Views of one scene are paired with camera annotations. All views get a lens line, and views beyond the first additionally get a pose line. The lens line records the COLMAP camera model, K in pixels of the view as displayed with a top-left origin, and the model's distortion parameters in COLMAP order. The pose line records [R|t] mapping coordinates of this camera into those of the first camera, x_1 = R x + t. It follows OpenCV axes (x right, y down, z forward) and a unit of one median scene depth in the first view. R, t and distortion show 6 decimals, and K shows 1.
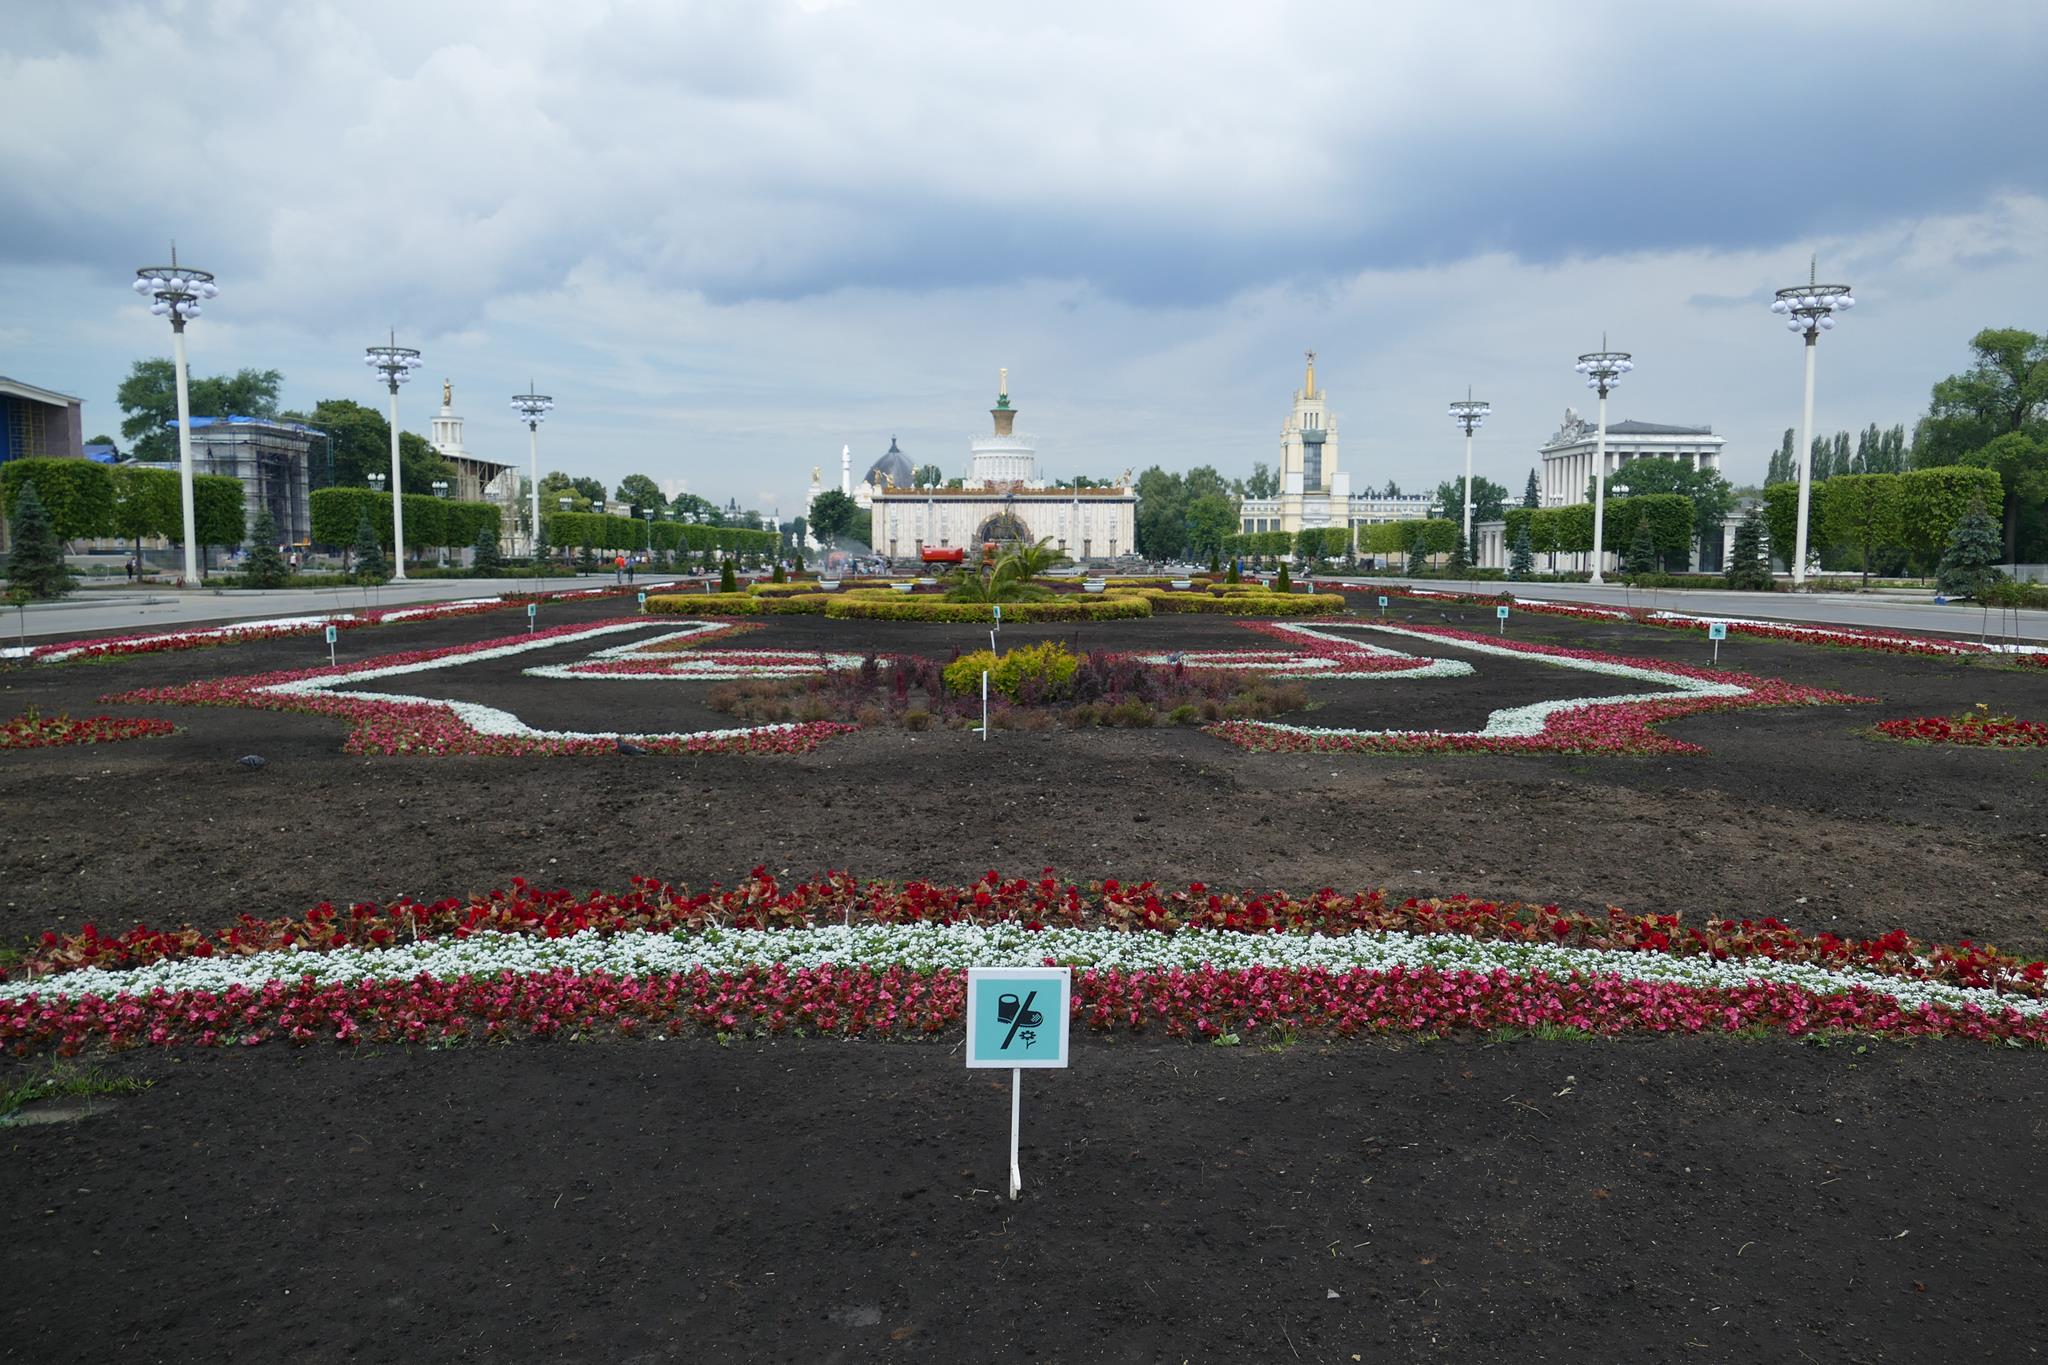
lens RADIAL K [[1452.7, 0, 1024.0], [0, 1452.7, 683.7], [0, 0, 1]] dist [-0.004371, -0.000665]
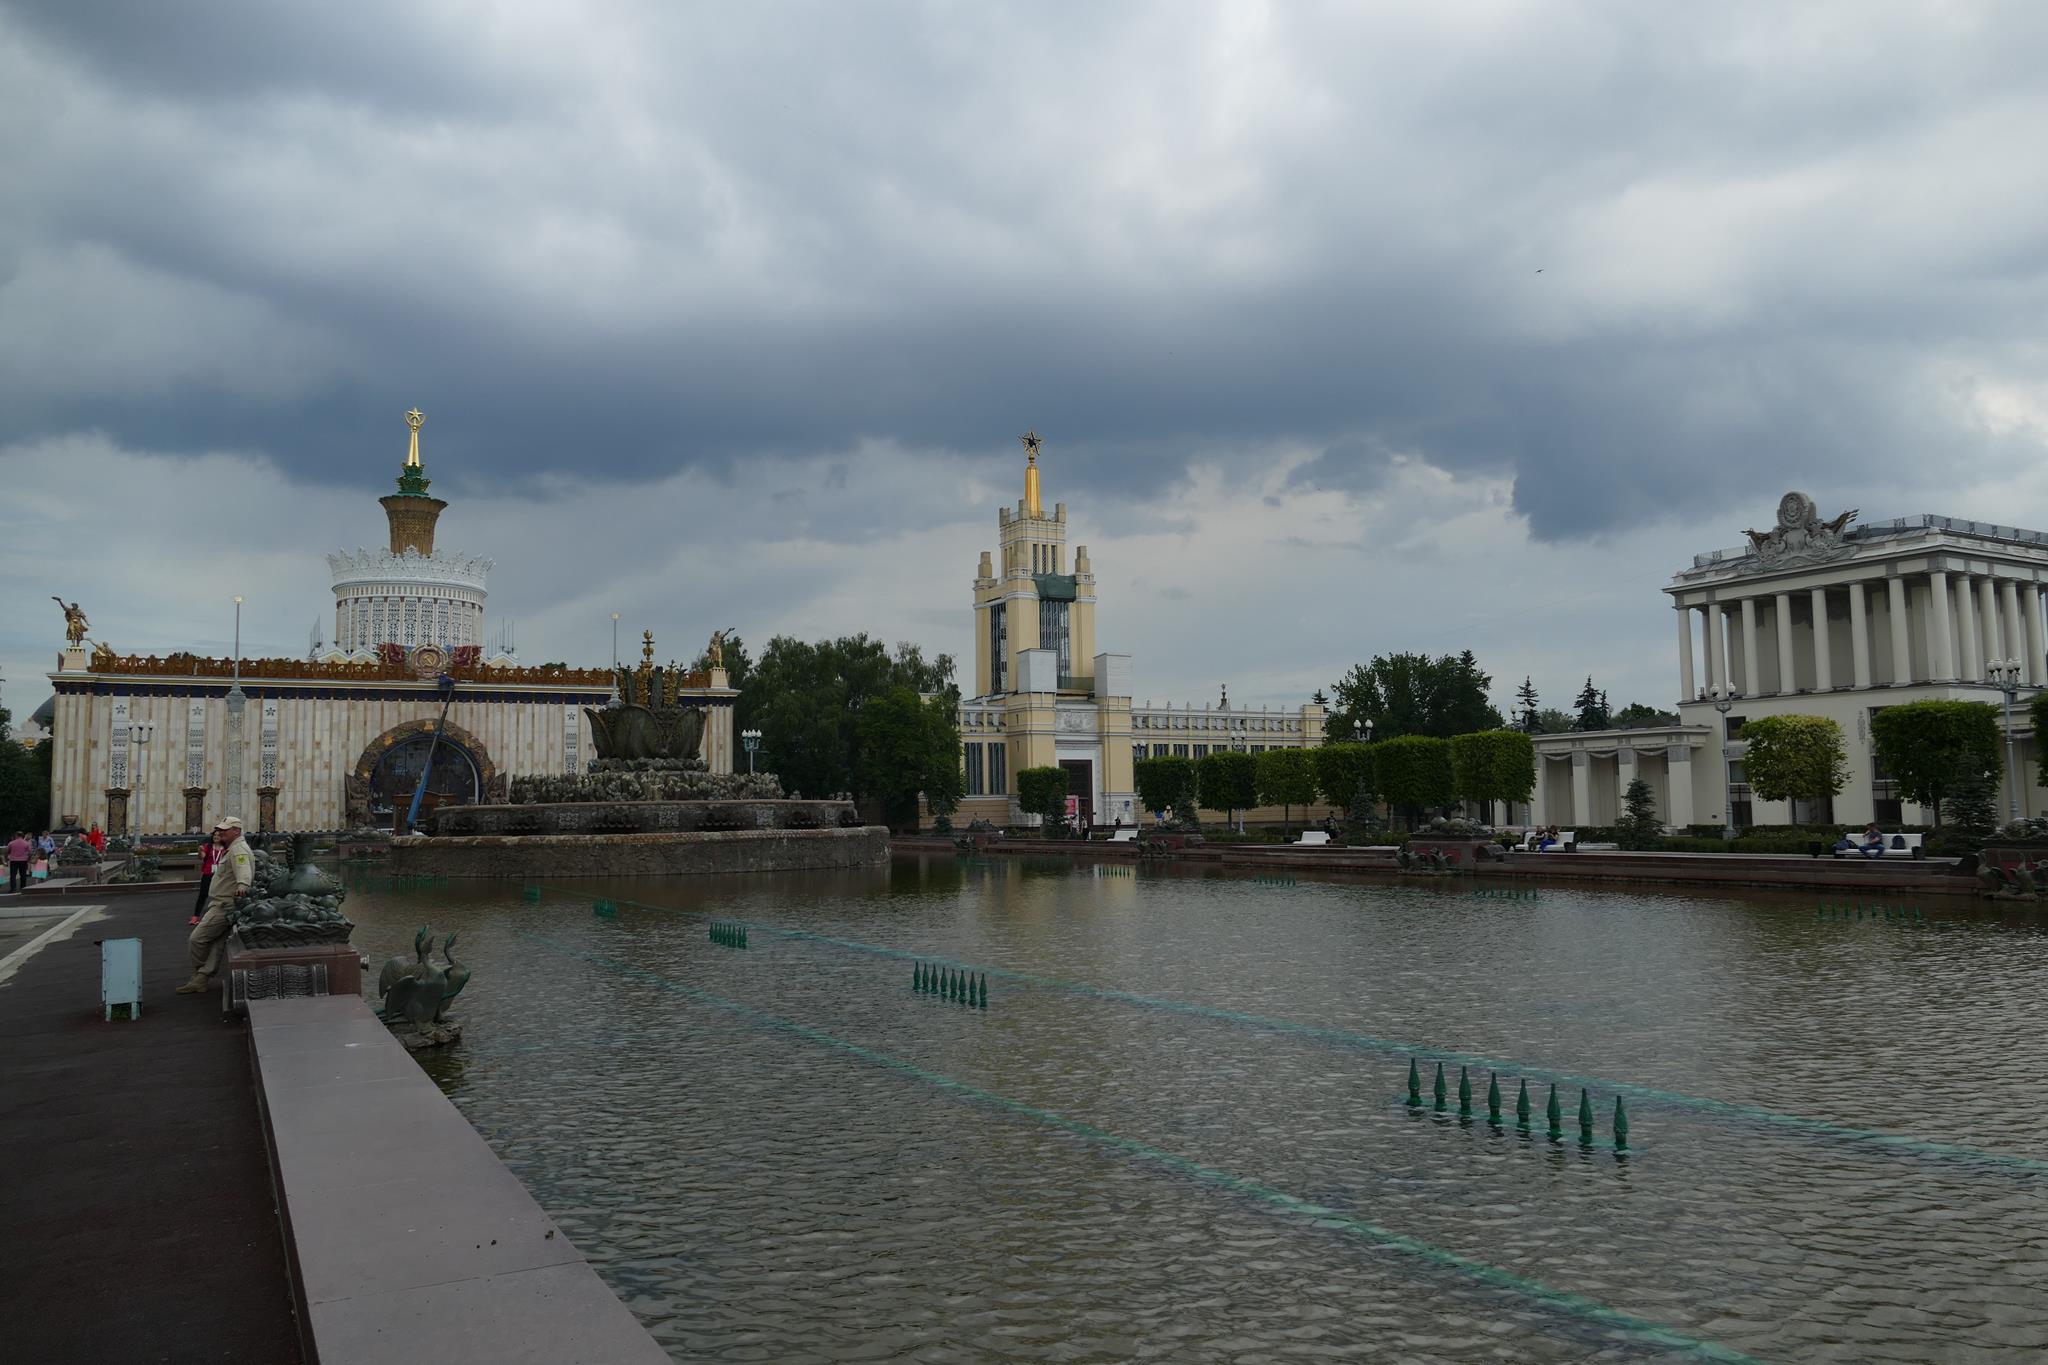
lens RADIAL K [[1452.7, 0, 1022.4], [0, 1452.7, 677.3], [0, 0, 1]] dist [-0.004371, -0.000665]
pose [[0.884450, 0.024728, 0.465980, -0.057861], [0.052703, 0.986912, -0.152403, -0.057879], [-0.463650, 0.159351, 0.871571, 0.553930]]
